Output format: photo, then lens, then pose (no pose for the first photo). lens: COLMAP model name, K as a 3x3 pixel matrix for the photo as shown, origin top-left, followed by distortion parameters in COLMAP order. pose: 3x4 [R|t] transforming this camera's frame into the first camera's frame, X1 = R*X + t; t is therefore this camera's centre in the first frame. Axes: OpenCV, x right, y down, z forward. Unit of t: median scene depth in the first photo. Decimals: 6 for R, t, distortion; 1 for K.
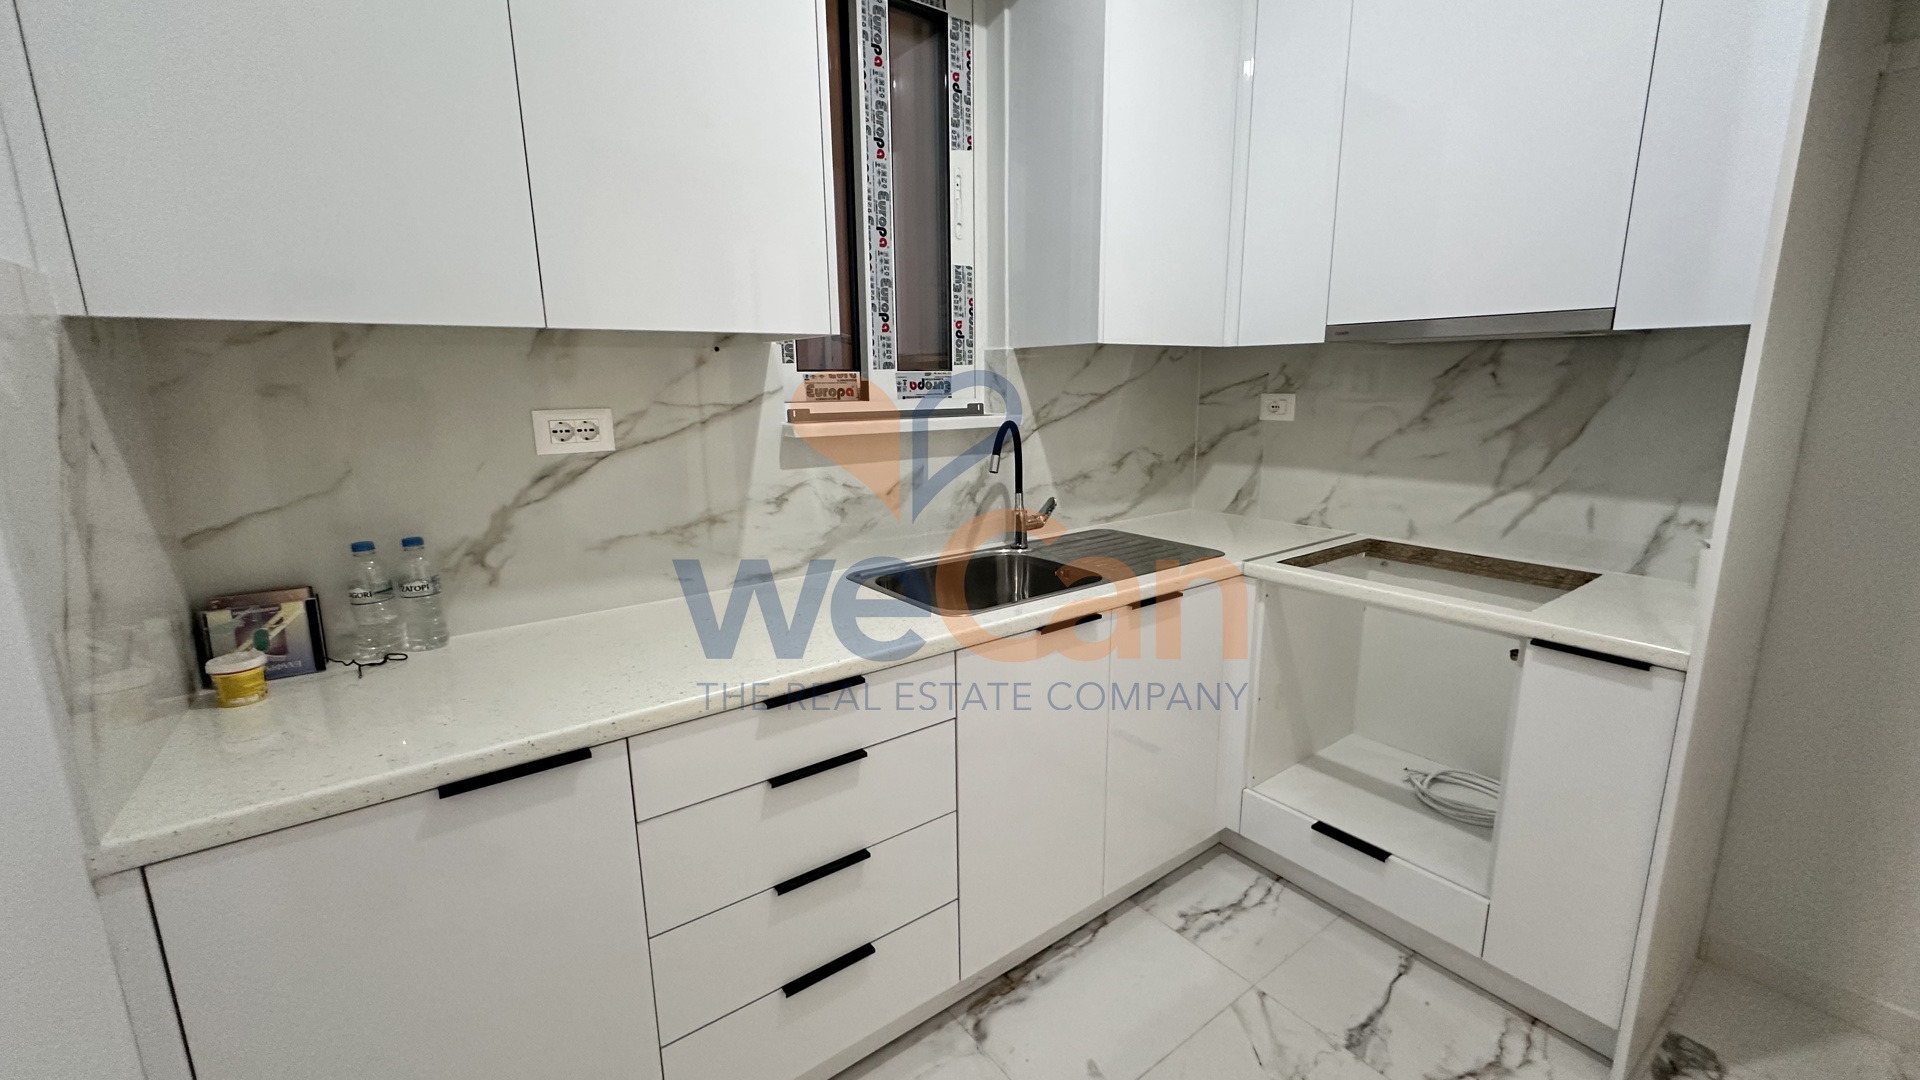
lens RADIAL K [[767.5, 0, 963.0], [0, 767.5, 538.0], [0, 0, 1]] dist [-0.002966, 0.000597]
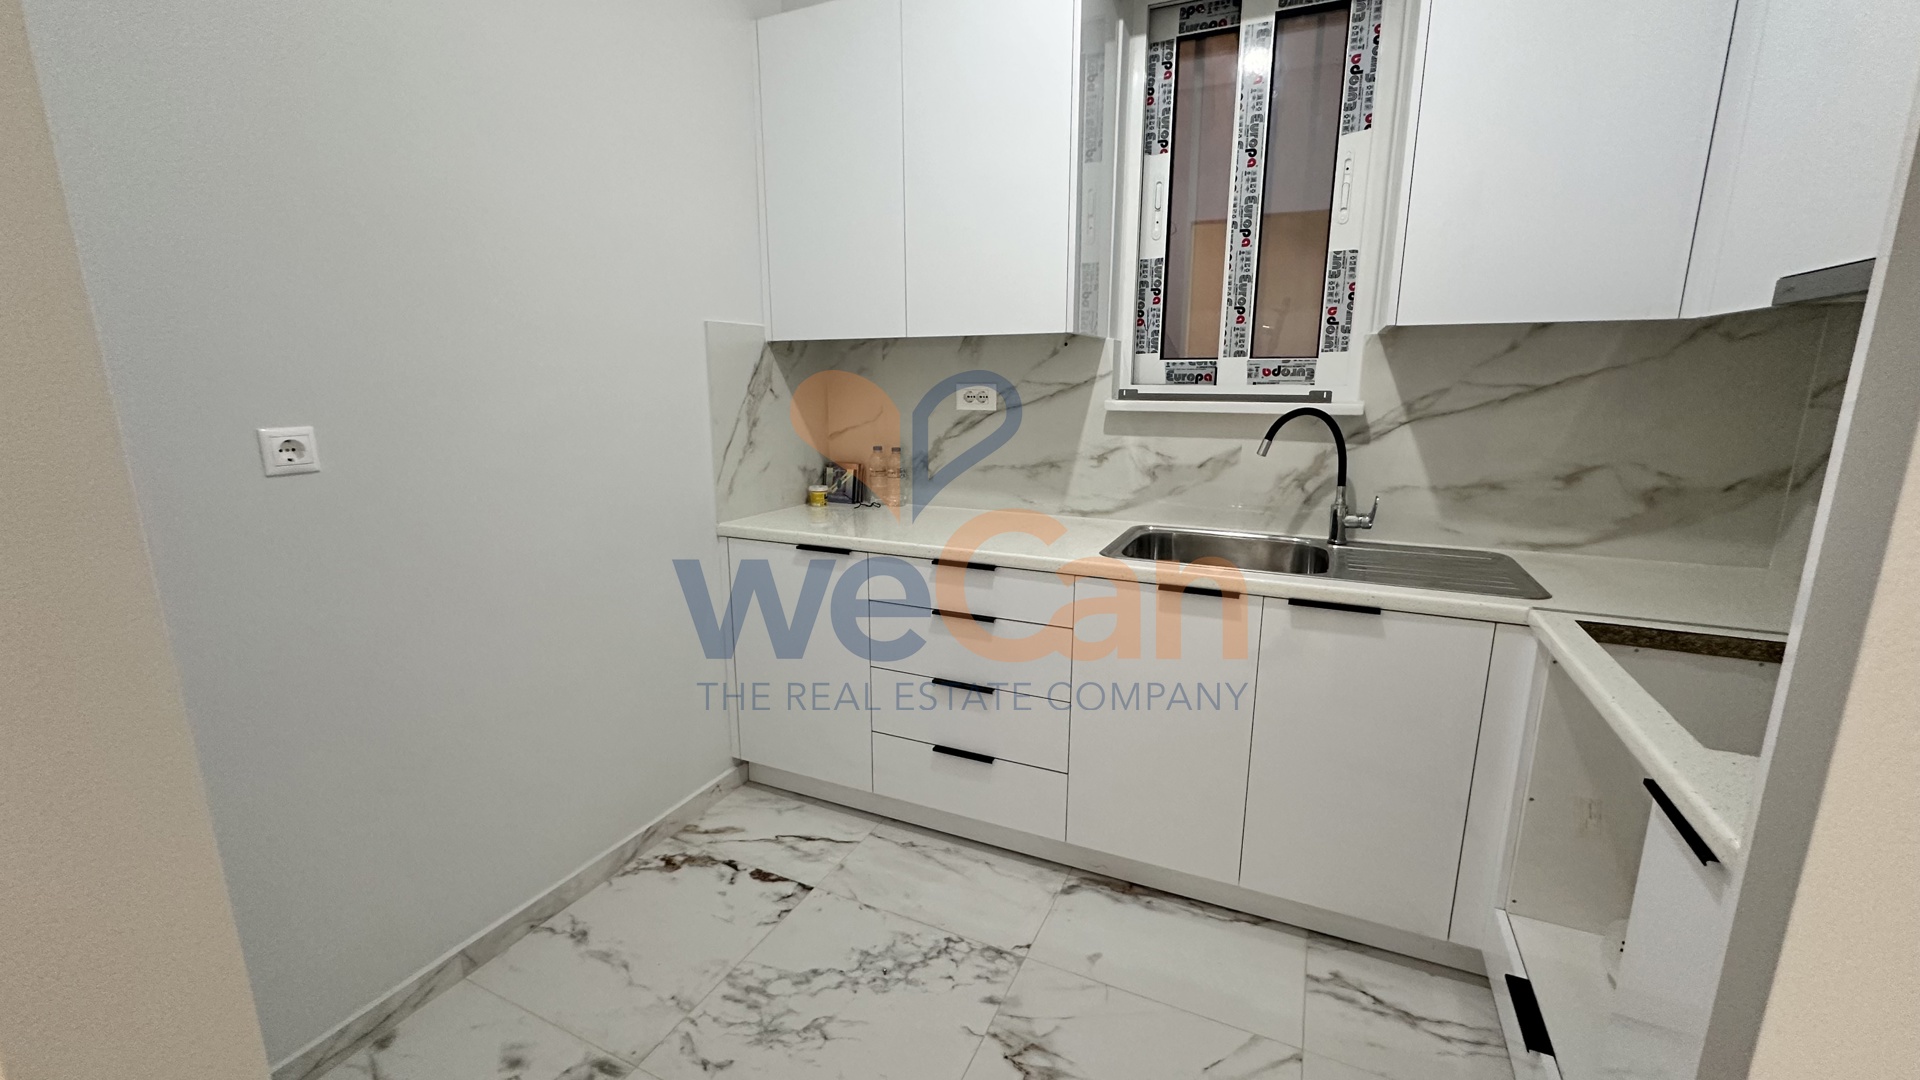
lens RADIAL K [[767.5, 0, 963.0], [0, 767.5, 538.0], [0, 0, 1]] dist [-0.002966, 0.000597]
pose [[0.474872, 0.191334, -0.859004, 0.734057], [-0.181901, 0.976342, 0.116912, -0.023440], [0.861051, 0.100735, 0.498442, 0.138762]]
